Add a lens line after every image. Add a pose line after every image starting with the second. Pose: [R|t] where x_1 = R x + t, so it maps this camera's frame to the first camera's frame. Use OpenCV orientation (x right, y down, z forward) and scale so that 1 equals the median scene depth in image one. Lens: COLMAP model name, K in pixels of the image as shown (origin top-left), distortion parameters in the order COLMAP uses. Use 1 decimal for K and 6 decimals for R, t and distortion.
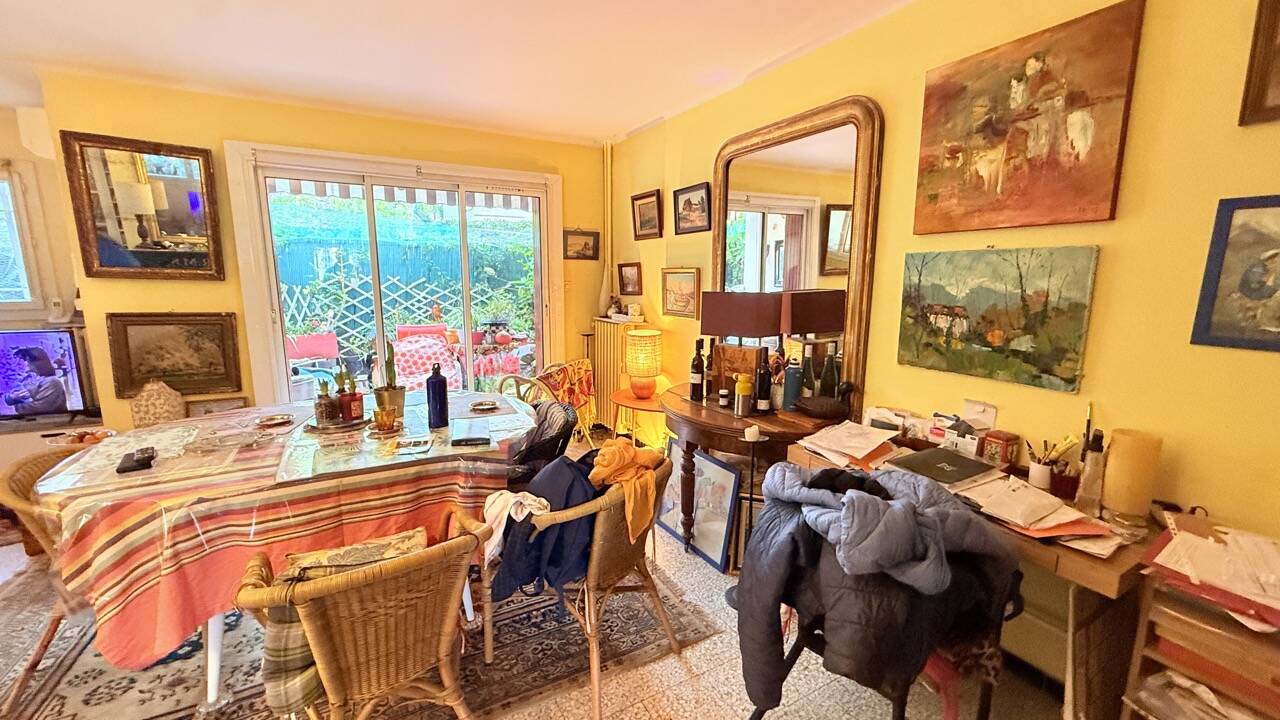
lens RADIAL K [[509.0, 0, 641.2], [0, 509.0, 356.3], [0, 0, 1]] dist [0.000001, -0.000076]
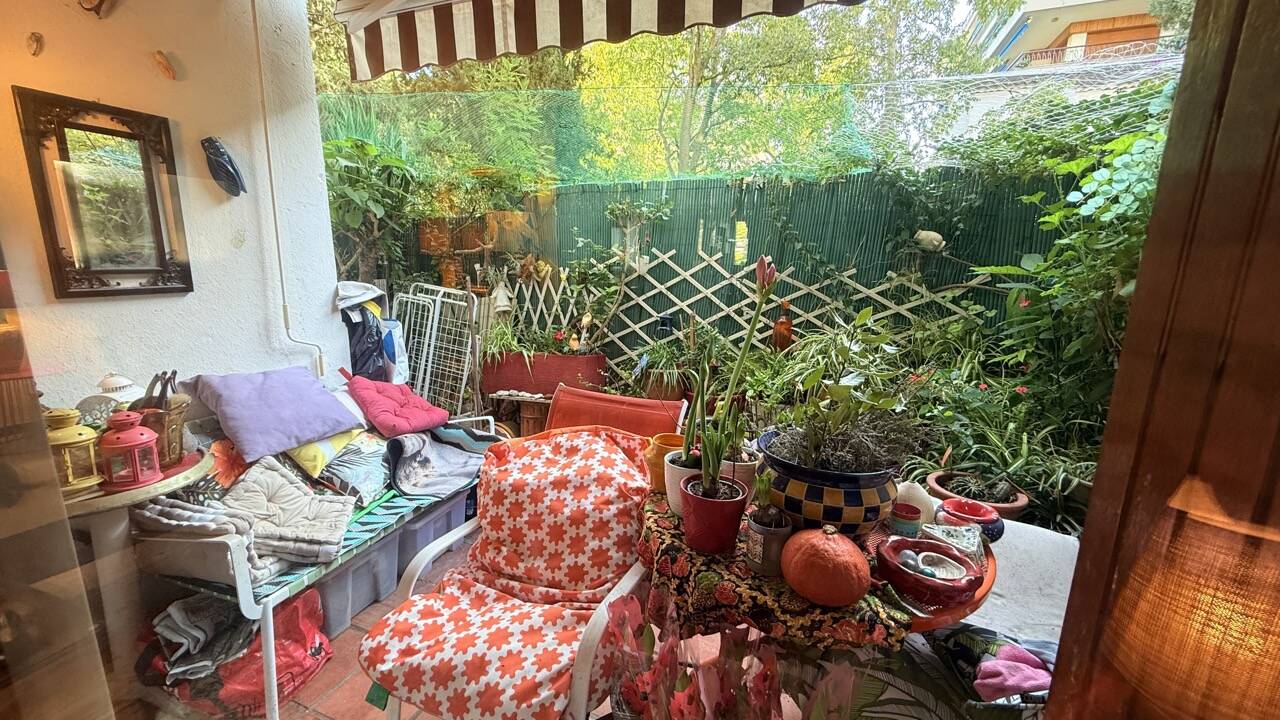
lens RADIAL K [[509.0, 0, 634.9], [0, 509.0, 359.0], [0, 0, 1]] dist [0.000001, -0.000076]
pose [[0.624584, 0.157933, -0.764821, -0.319798], [-0.131447, 0.986626, 0.096389, -0.212533], [0.769816, 0.040330, 0.636991, 1.447124]]
